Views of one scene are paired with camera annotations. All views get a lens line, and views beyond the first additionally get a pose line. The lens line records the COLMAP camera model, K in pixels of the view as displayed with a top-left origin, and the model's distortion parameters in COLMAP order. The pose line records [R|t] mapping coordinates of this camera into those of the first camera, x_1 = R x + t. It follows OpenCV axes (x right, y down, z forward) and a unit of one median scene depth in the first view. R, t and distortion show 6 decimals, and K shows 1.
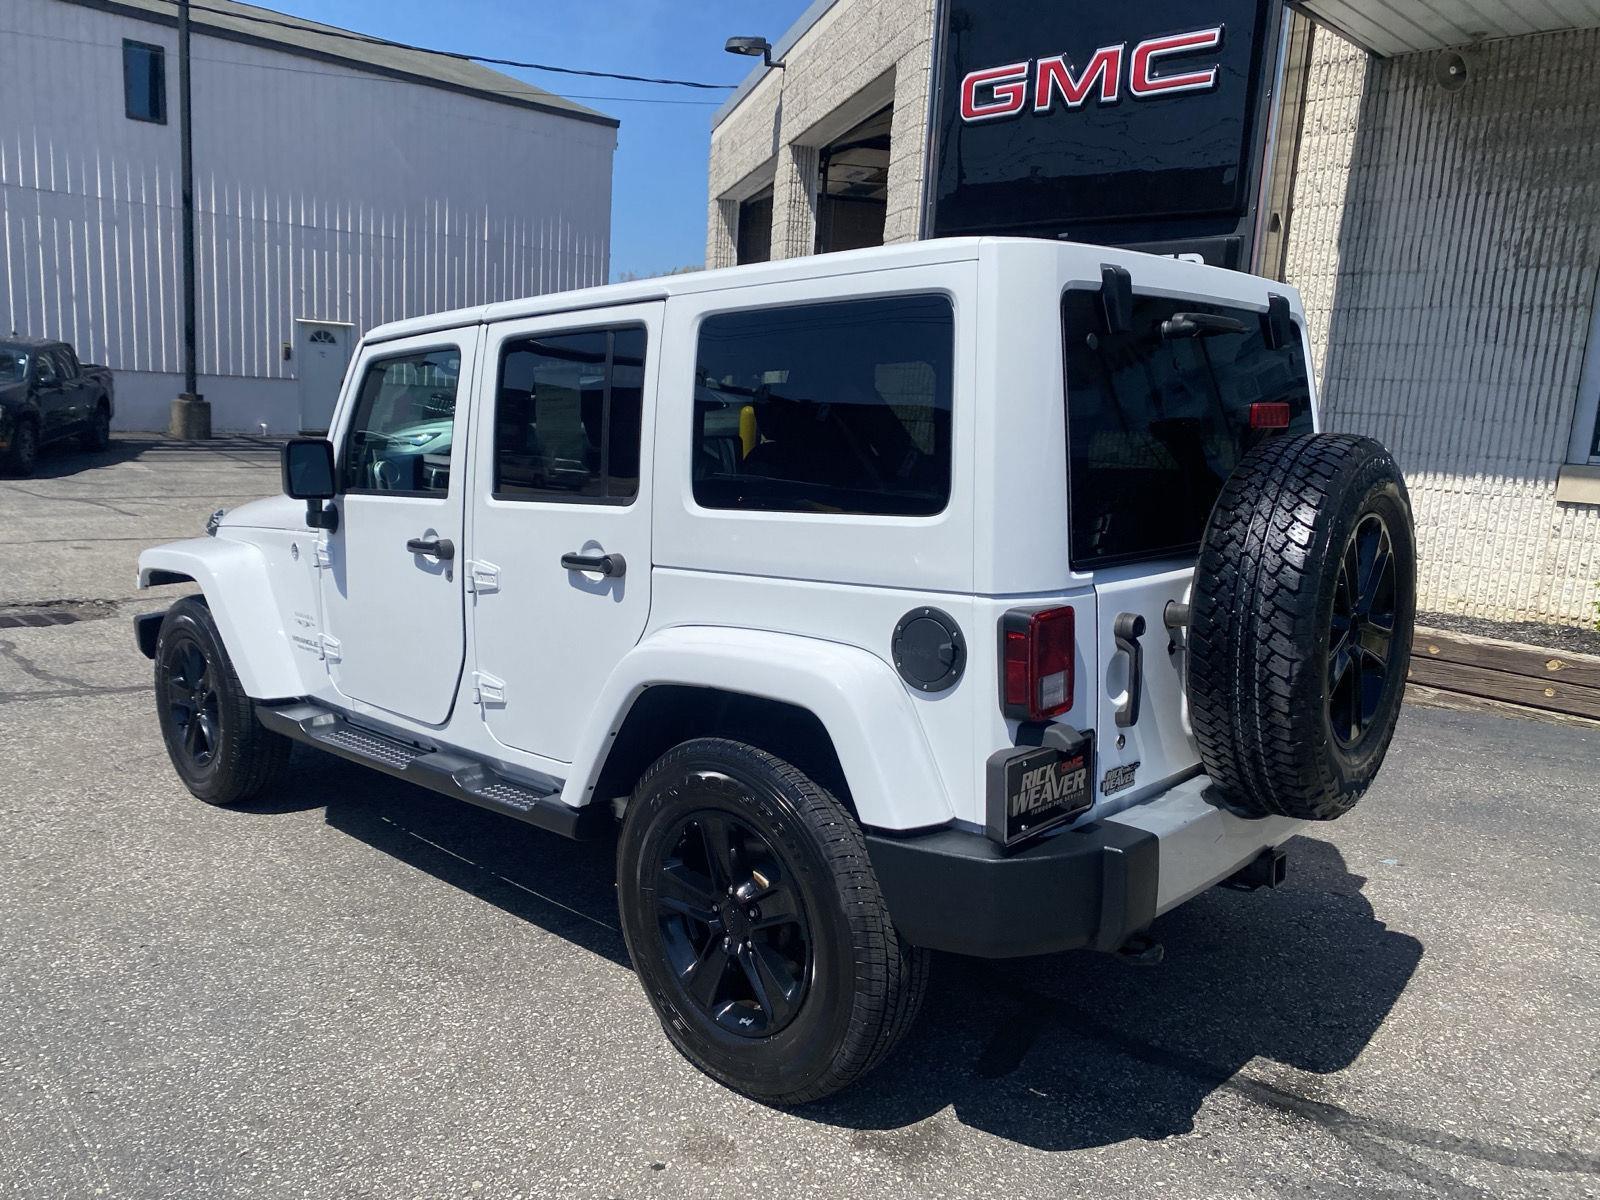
lens RADIAL K [[1234.7, 0, 780.0], [0, 1234.7, 605.5], [0, 0, 1]] dist [0.016721, -0.007457]
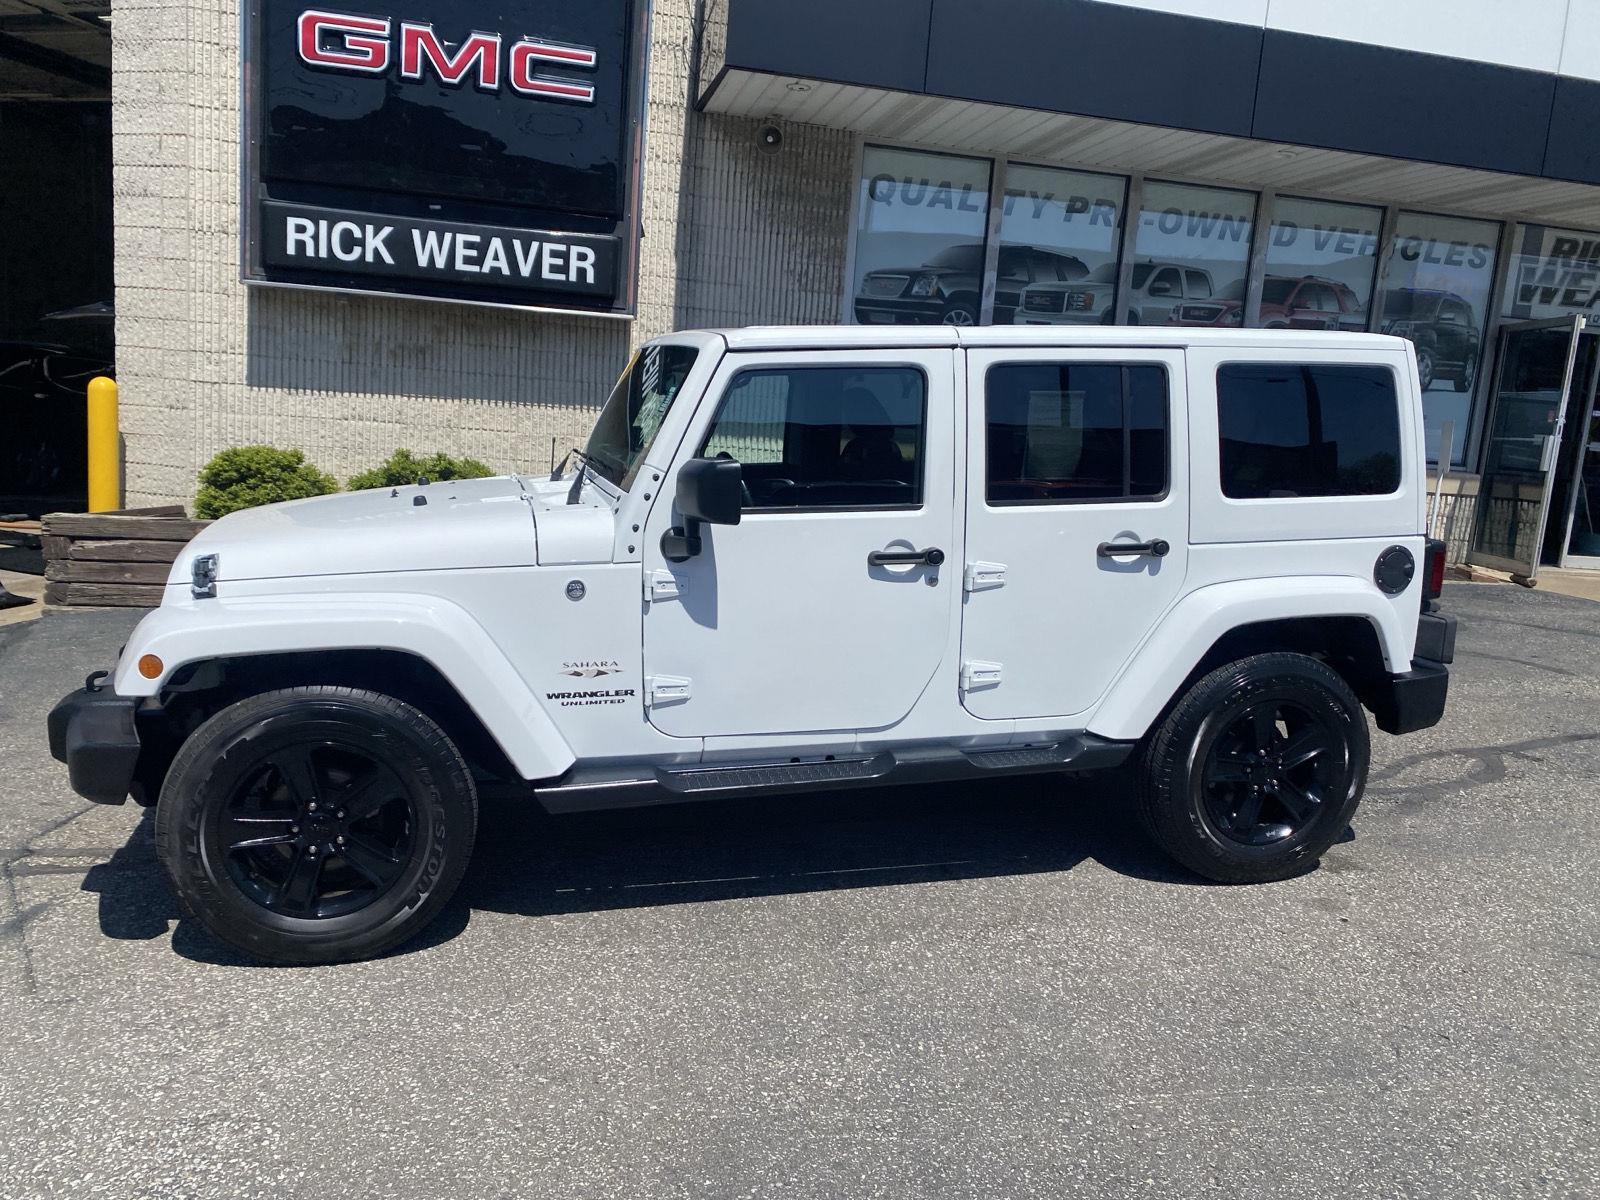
lens RADIAL K [[1209.0, 0, 800.0], [0, 1209.0, 600.0], [0, 0, 1]] dist [0.099537, -0.192518]
pose [[0.511457, -0.143183, 0.847296, -0.639397], [0.101882, 0.989170, 0.105658, -0.068440], [-0.853248, 0.032285, 0.520505, 0.287838]]
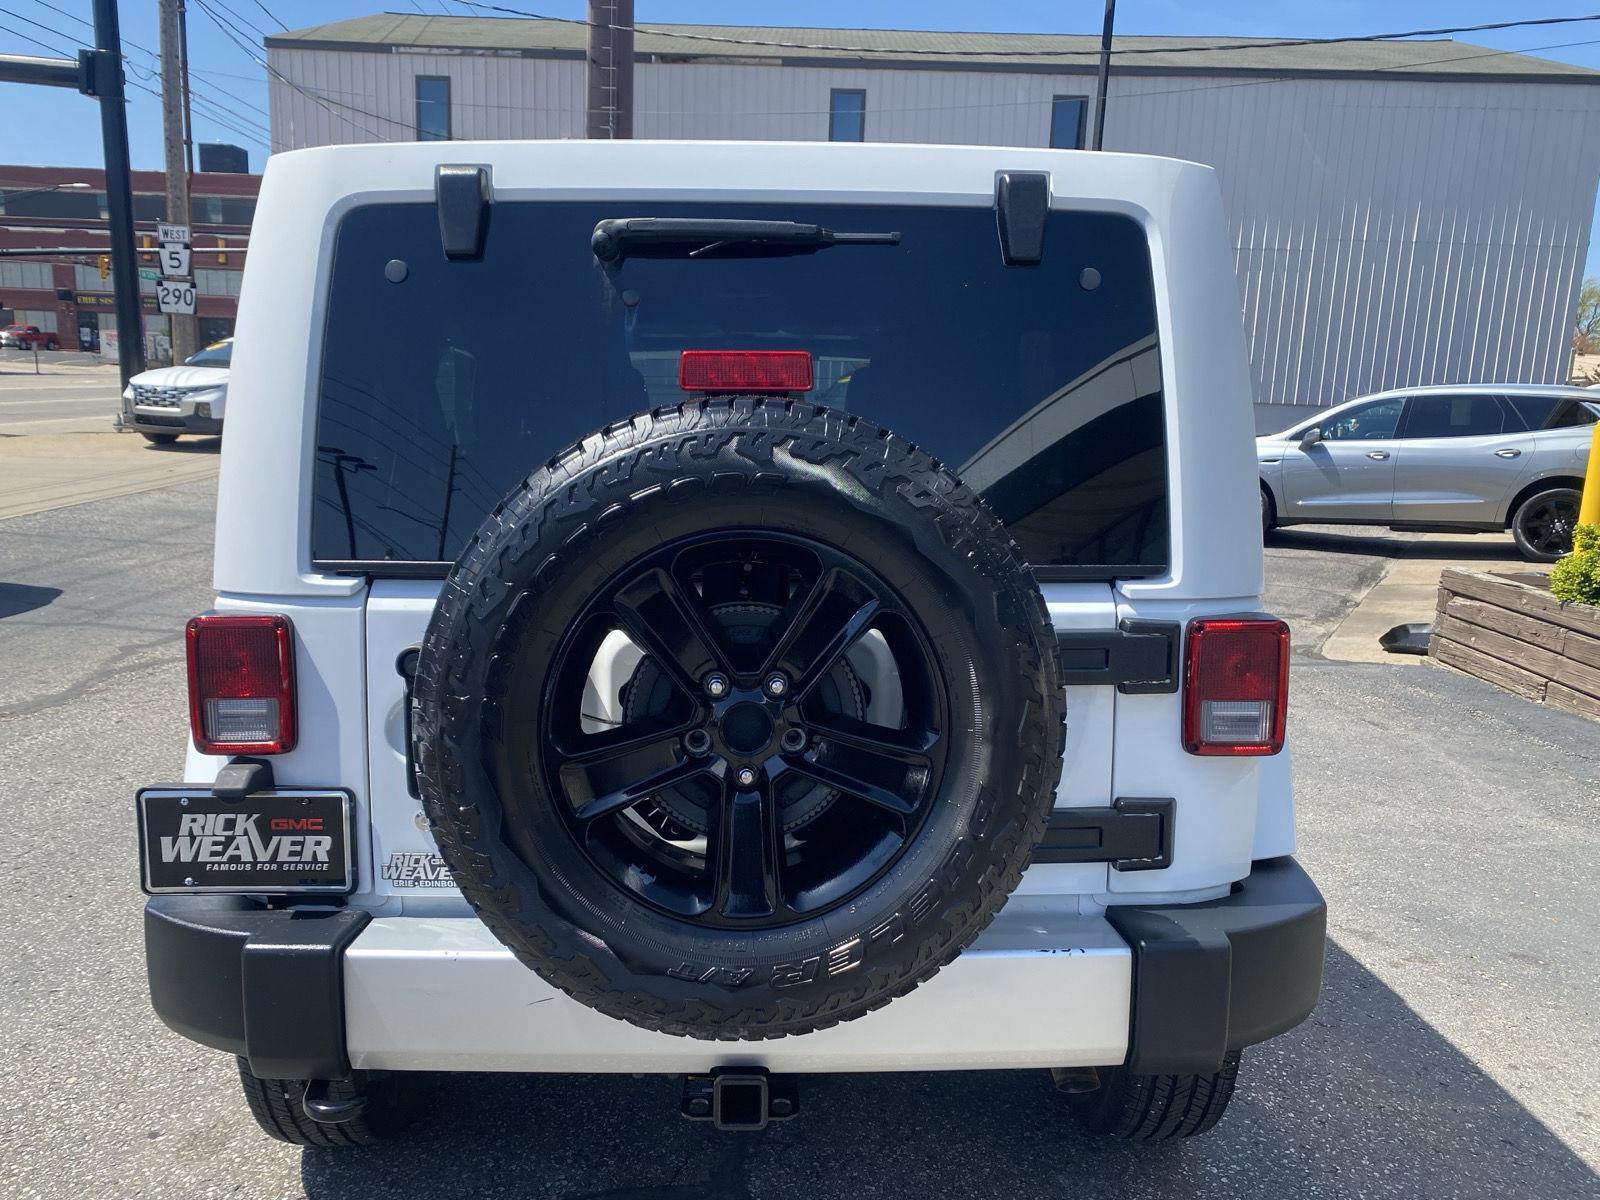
lens RADIAL K [[1234.7, 0, 780.0], [0, 1234.7, 605.5], [0, 0, 1]] dist [0.016721, -0.007457]
pose [[0.705510, 0.099242, -0.701717, 0.349705], [-0.114495, 0.993101, 0.025337, -0.021890], [0.699390, 0.062468, 0.712005, 0.233770]]
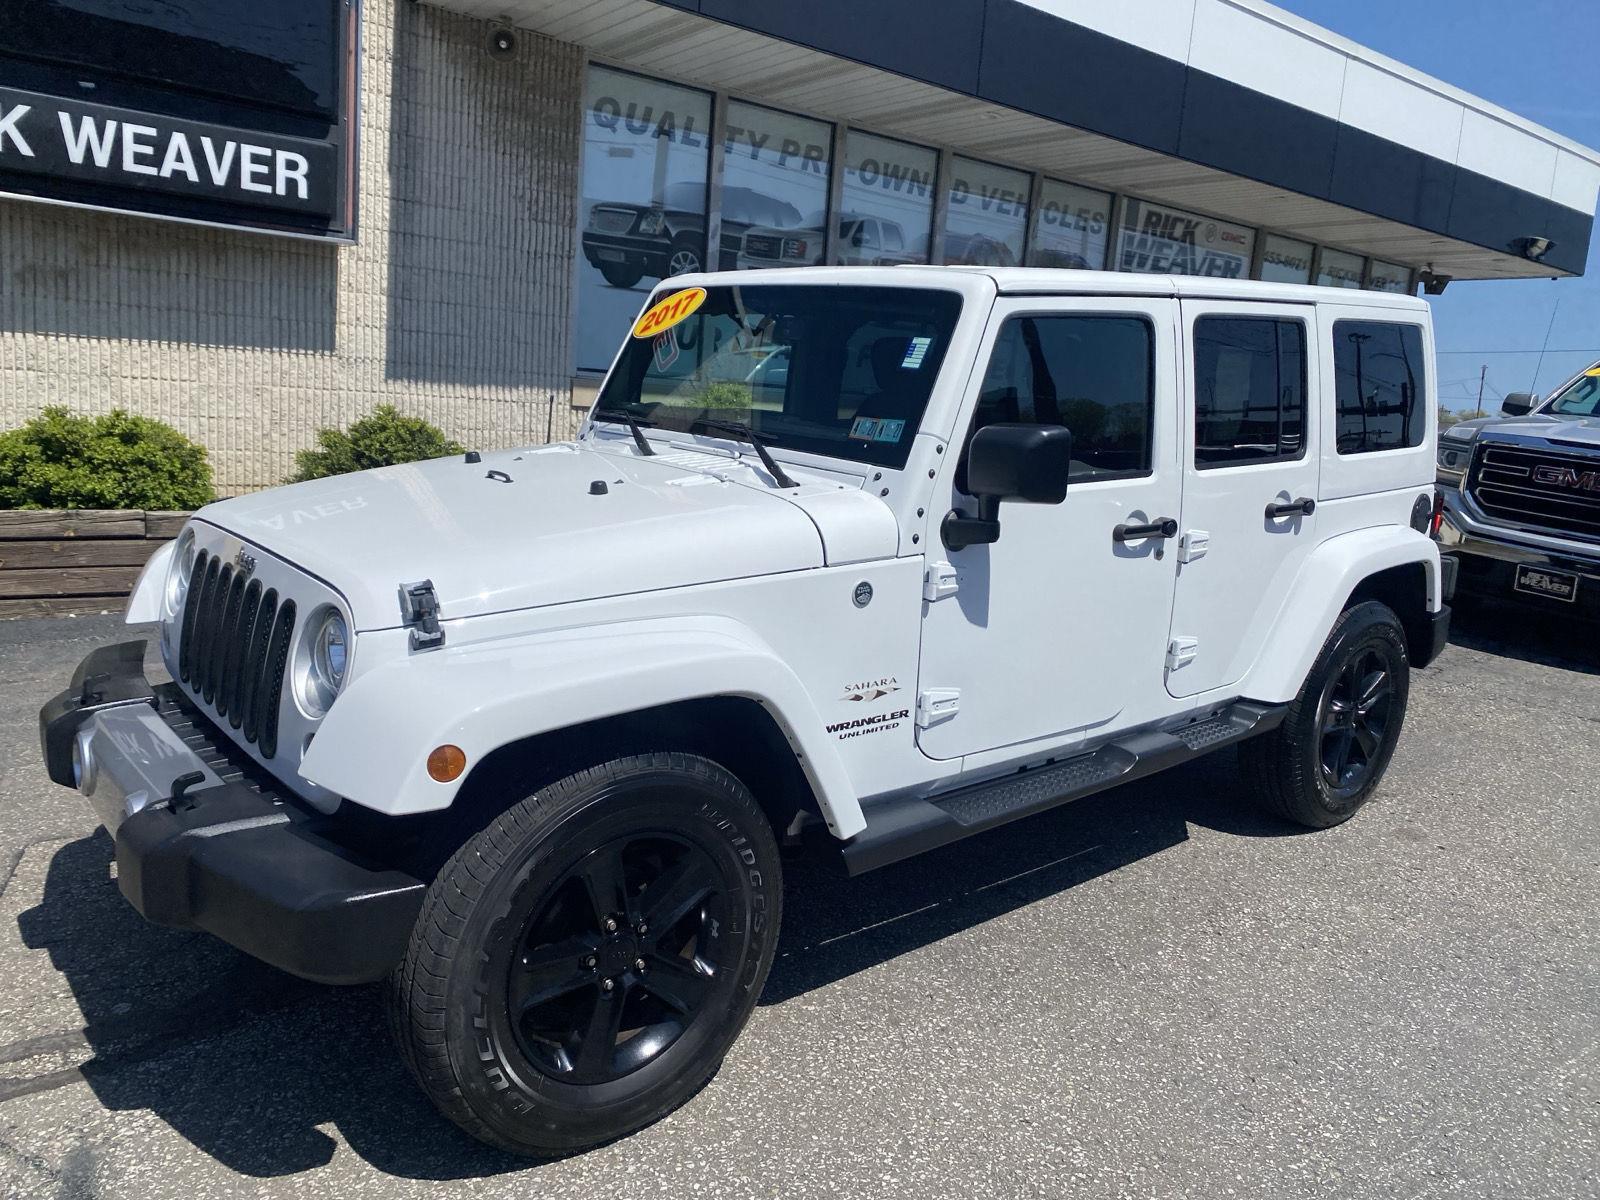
lens RADIAL K [[1209.0, 0, 793.0], [0, 1209.0, 587.4], [0, 0, 1]] dist [0.009848, 0.004749]
pose [[0.112888, -0.196306, 0.974023, -0.648287], [0.103845, 0.977251, 0.184921, -0.107734], [-0.988166, 0.080272, 0.130705, 0.608287]]
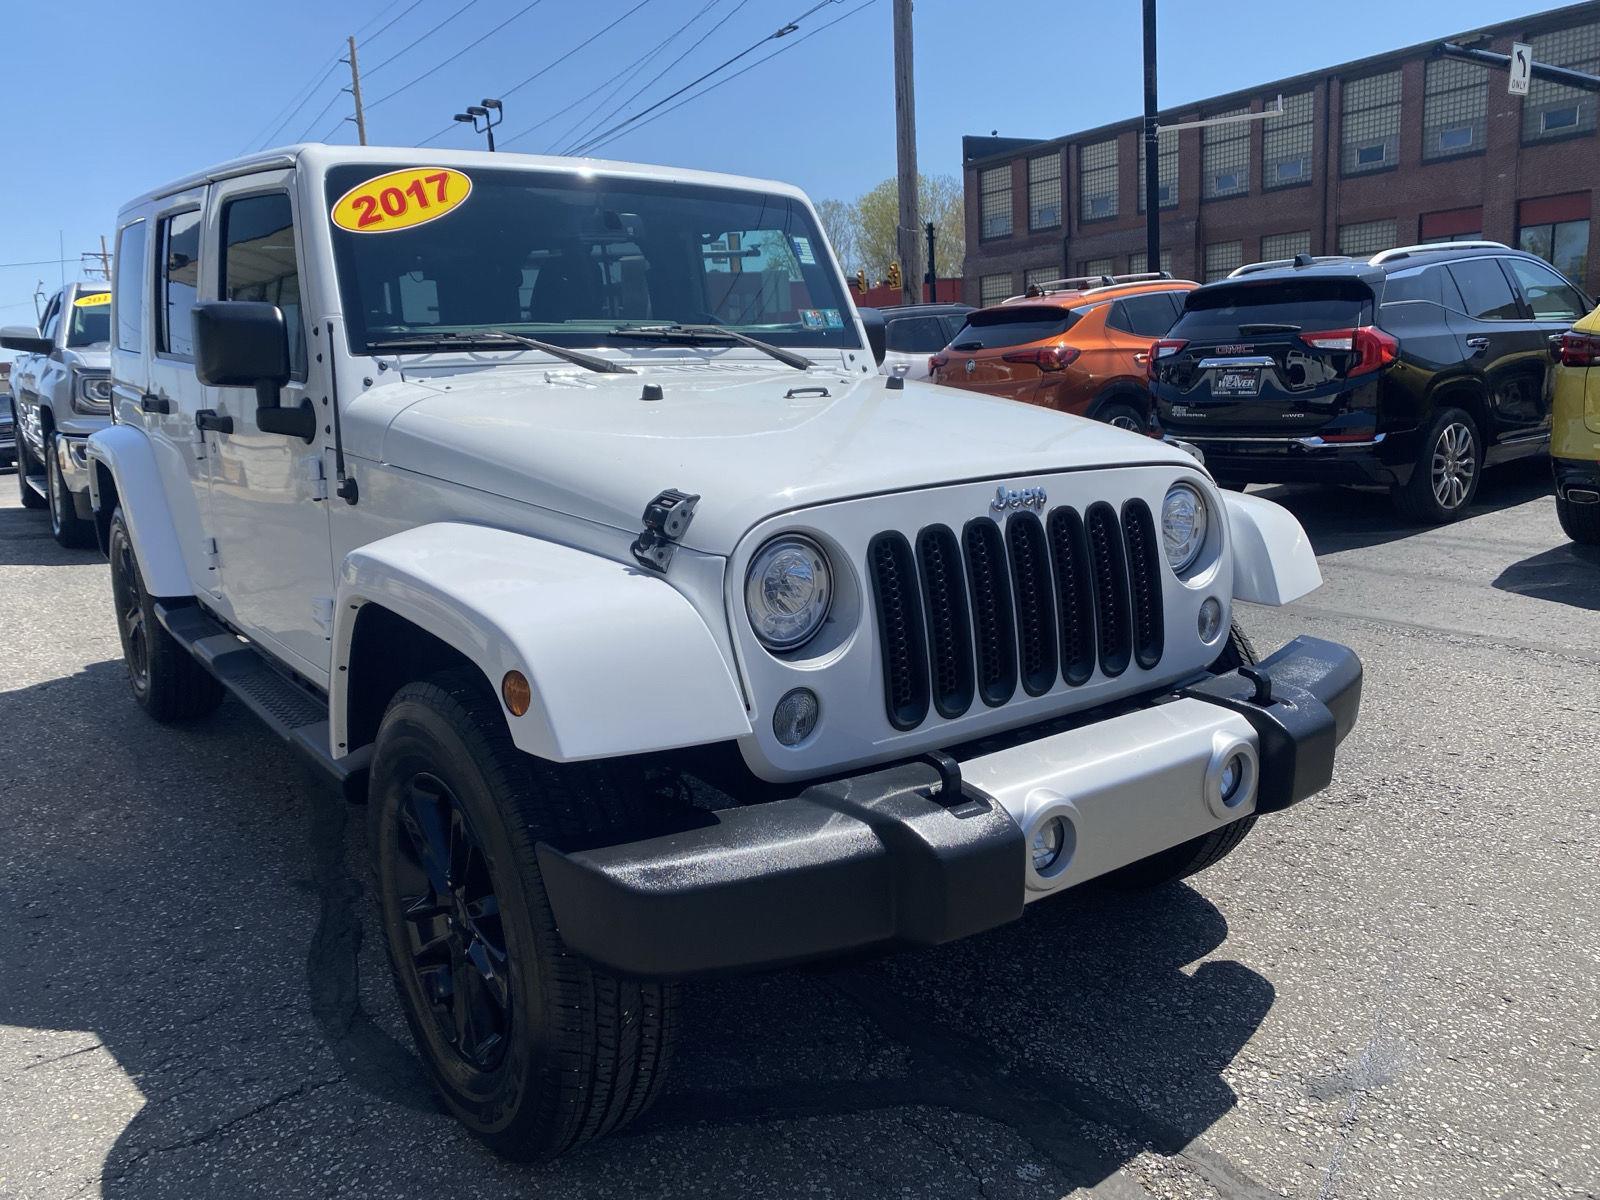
lens RADIAL K [[1181.0, 0, 805.8], [0, 1181.0, 586.3], [0, 0, 1]] dist [0.005985, -0.003209]
pose [[-0.987778, -0.024642, 0.153910, -0.280335], [0.031655, 0.935133, 0.352880, -0.148868], [-0.152622, 0.353439, -0.922923, 1.123873]]
